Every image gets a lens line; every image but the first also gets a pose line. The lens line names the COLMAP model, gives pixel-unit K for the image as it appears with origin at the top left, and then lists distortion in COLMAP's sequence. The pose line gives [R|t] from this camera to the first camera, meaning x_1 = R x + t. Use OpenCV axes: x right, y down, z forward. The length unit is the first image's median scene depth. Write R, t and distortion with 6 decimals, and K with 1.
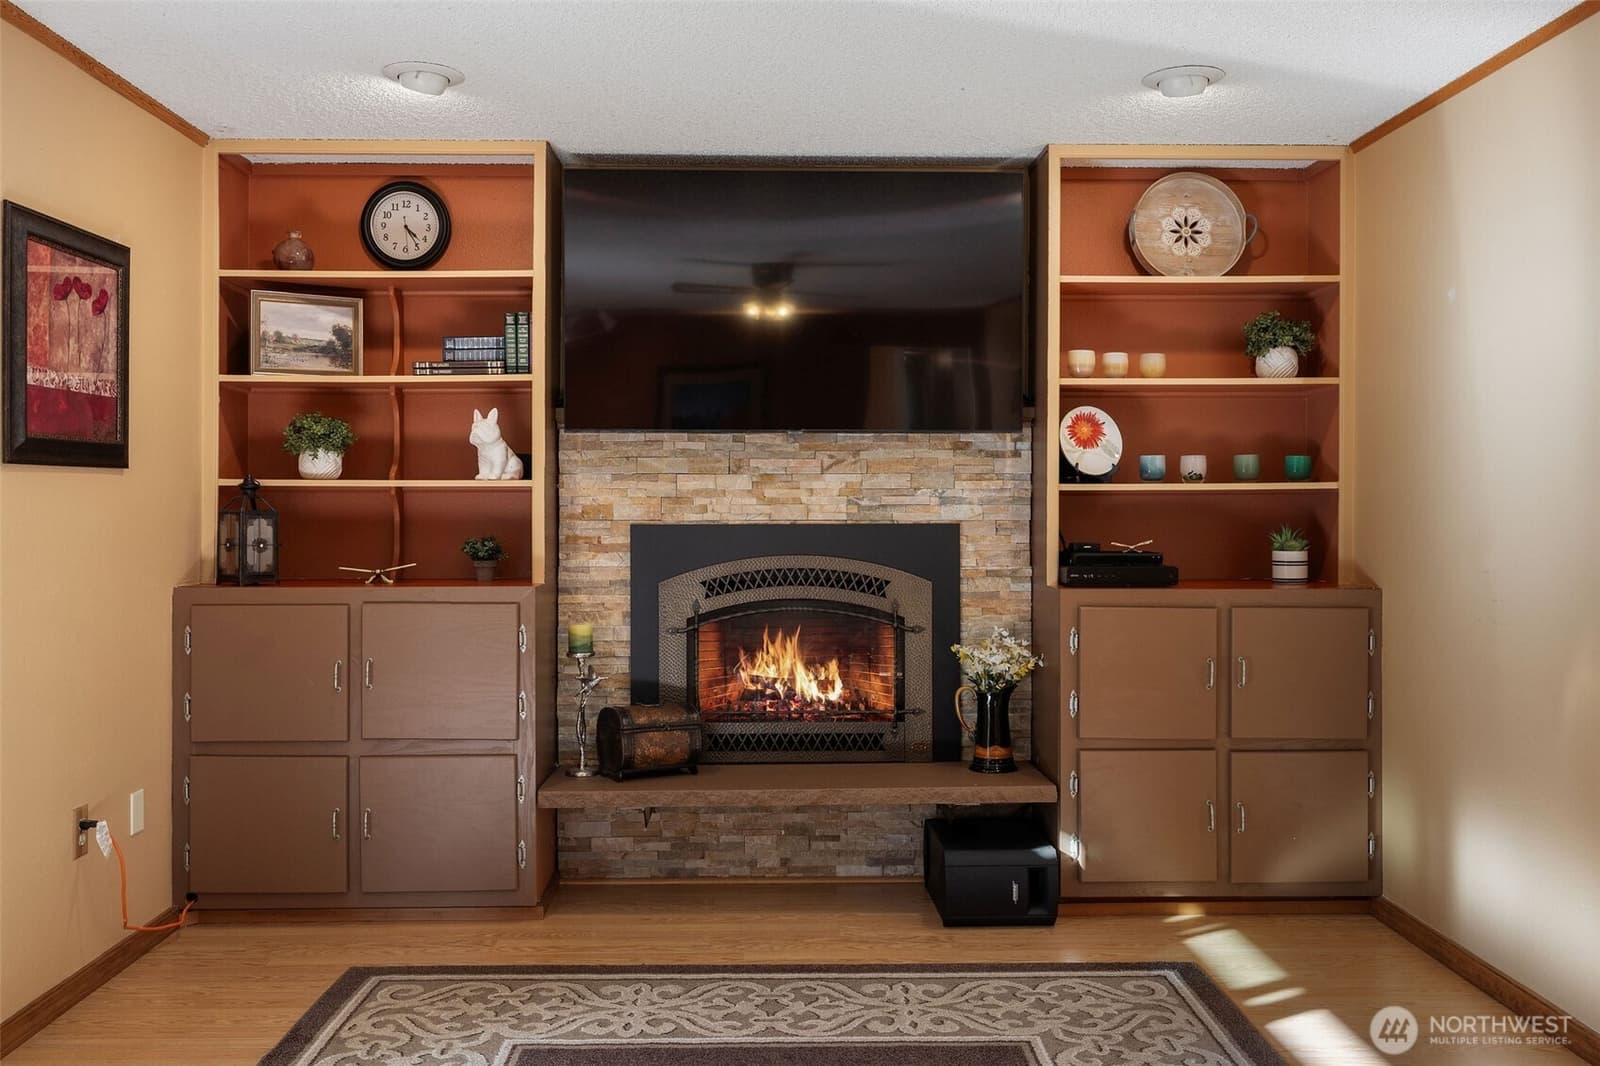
lens RADIAL K [[1385.4, 0, 804.8], [0, 1385.4, 506.5], [0, 0, 1]] dist [0.009389, -0.003543]
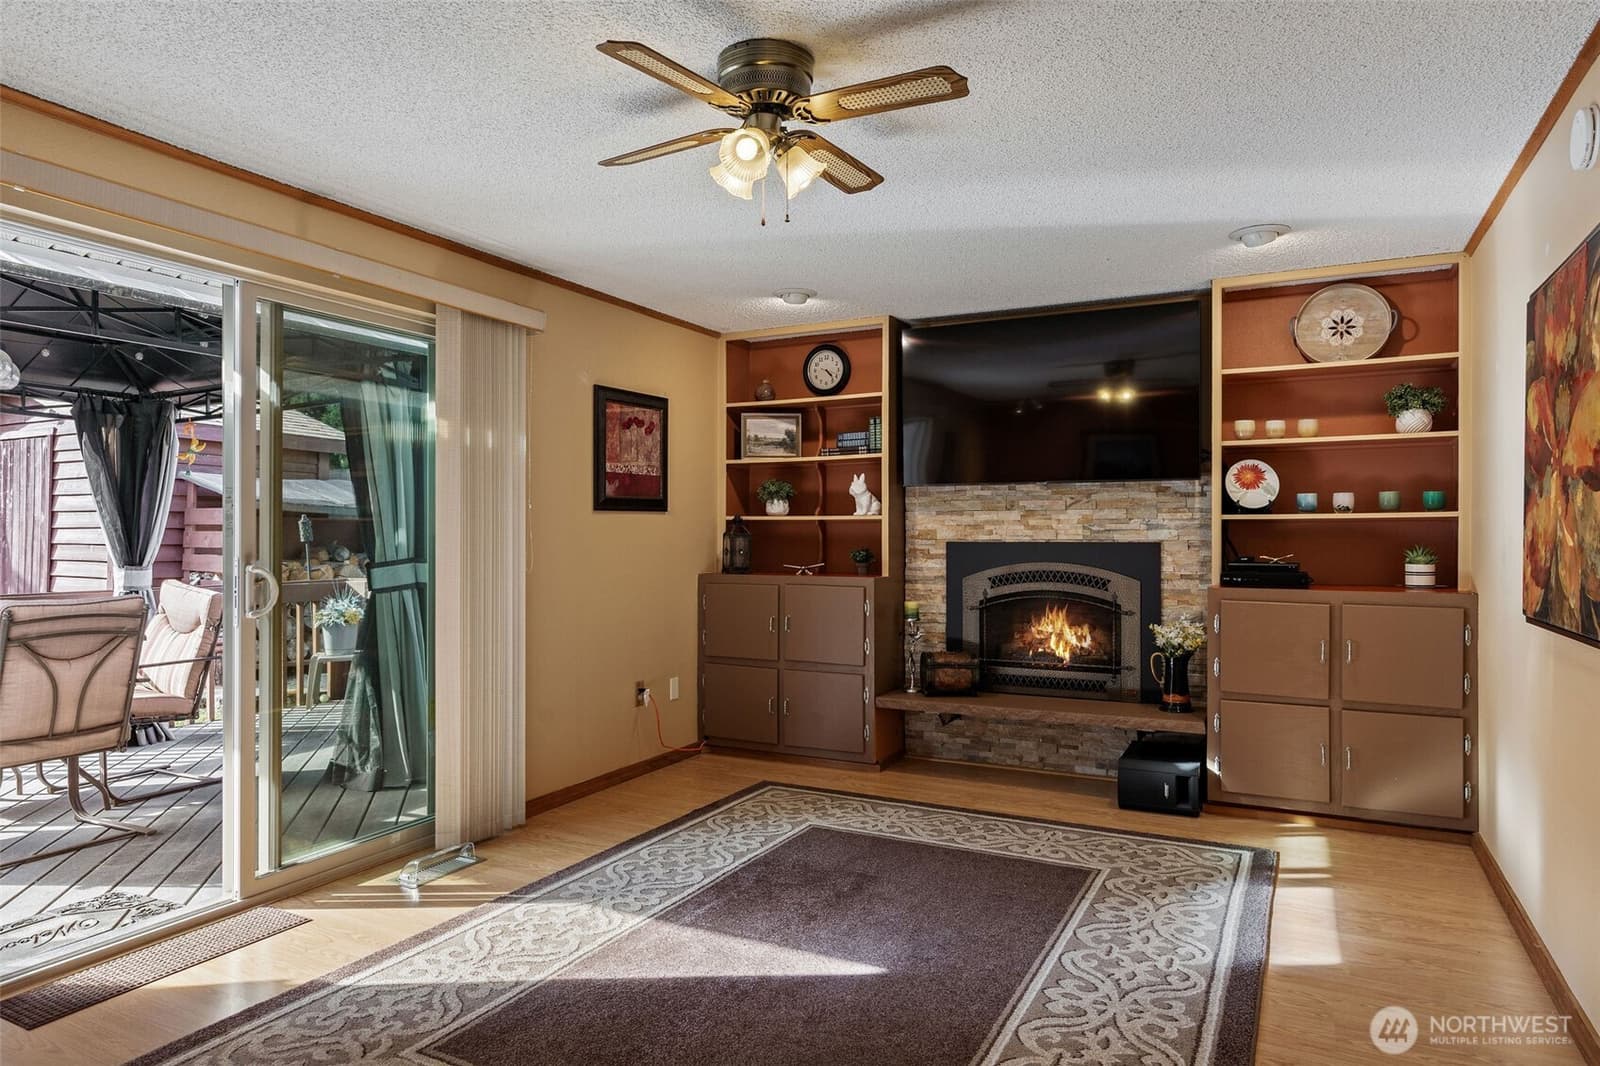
lens RADIAL K [[1004.4, 0, 795.6], [0, 1004.4, 529.1], [0, 0, 1]] dist [0.002458, -0.000506]
pose [[0.871799, -0.001662, -0.489862, 0.312118], [0.001168, 0.999998, -0.001314, -0.000698], [0.489863, 0.000573, 0.871799, -0.123890]]
